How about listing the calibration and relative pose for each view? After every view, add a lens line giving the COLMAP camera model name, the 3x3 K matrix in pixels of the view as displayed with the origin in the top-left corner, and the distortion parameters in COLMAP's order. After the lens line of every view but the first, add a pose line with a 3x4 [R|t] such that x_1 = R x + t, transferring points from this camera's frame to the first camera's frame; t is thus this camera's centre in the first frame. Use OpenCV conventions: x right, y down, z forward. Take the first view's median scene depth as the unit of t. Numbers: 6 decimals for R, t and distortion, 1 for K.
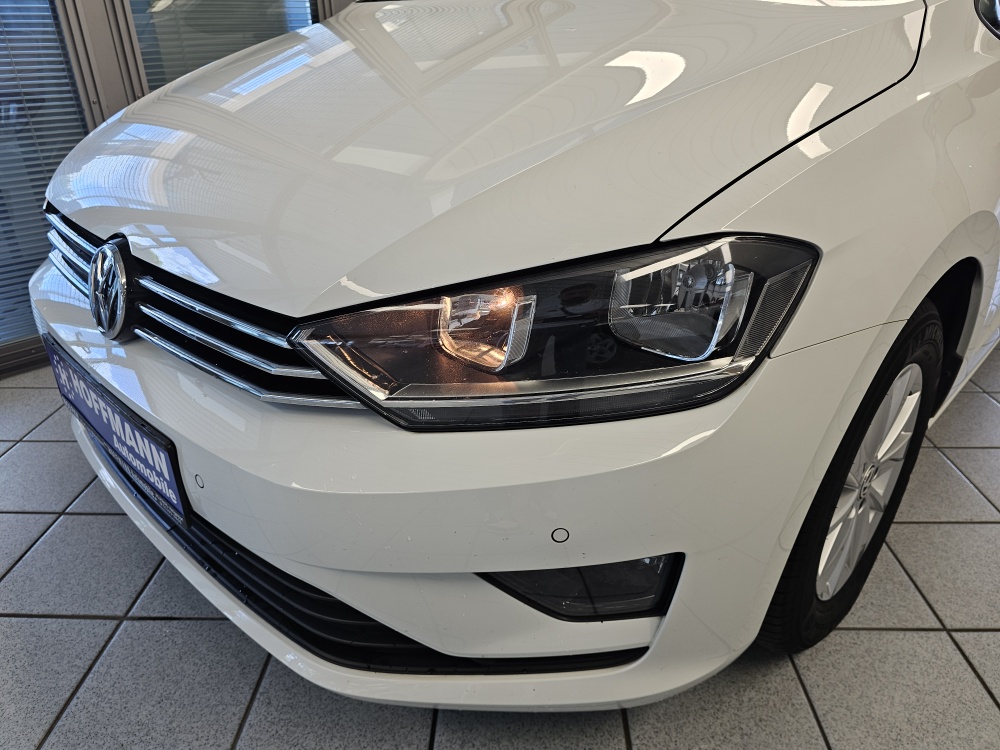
lens RADIAL K [[673.5, 0, 503.8], [0, 673.5, 382.3], [0, 0, 1]] dist [0.057065, -0.058425]
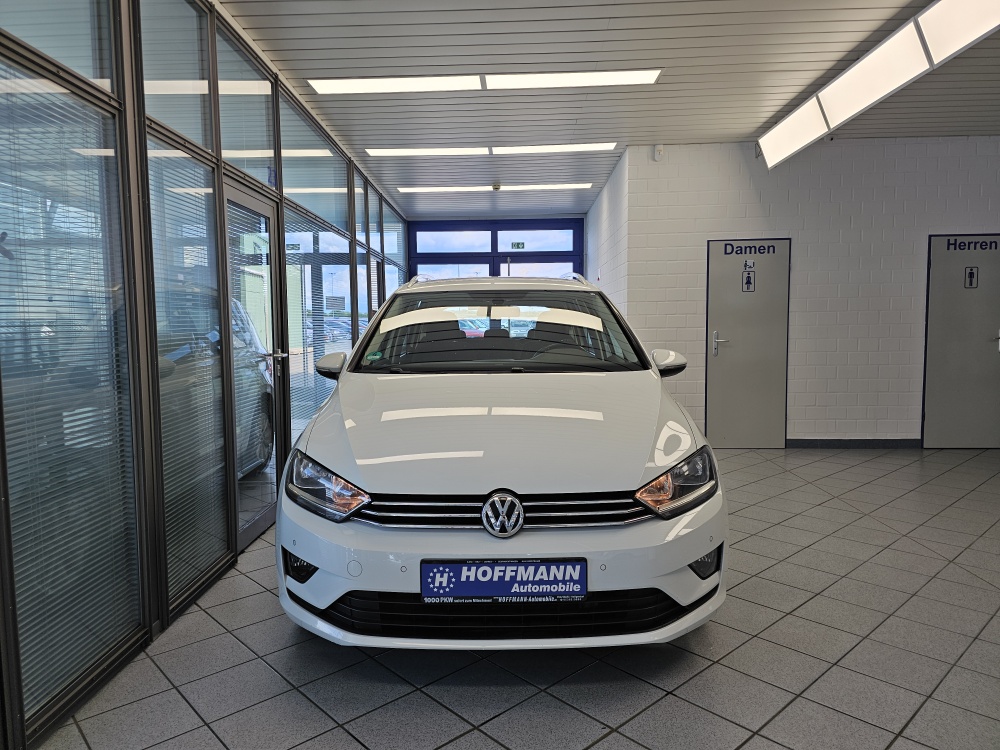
lens RADIAL K [[673.5, 0, 493.8], [0, 673.5, 378.7], [0, 0, 1]] dist [0.057065, -0.058425]
pose [[0.720583, -0.052160, 0.691404, -2.474970], [0.320564, 0.909258, -0.265498, 0.046175], [-0.614816, 0.412952, 0.671917, -0.756440]]
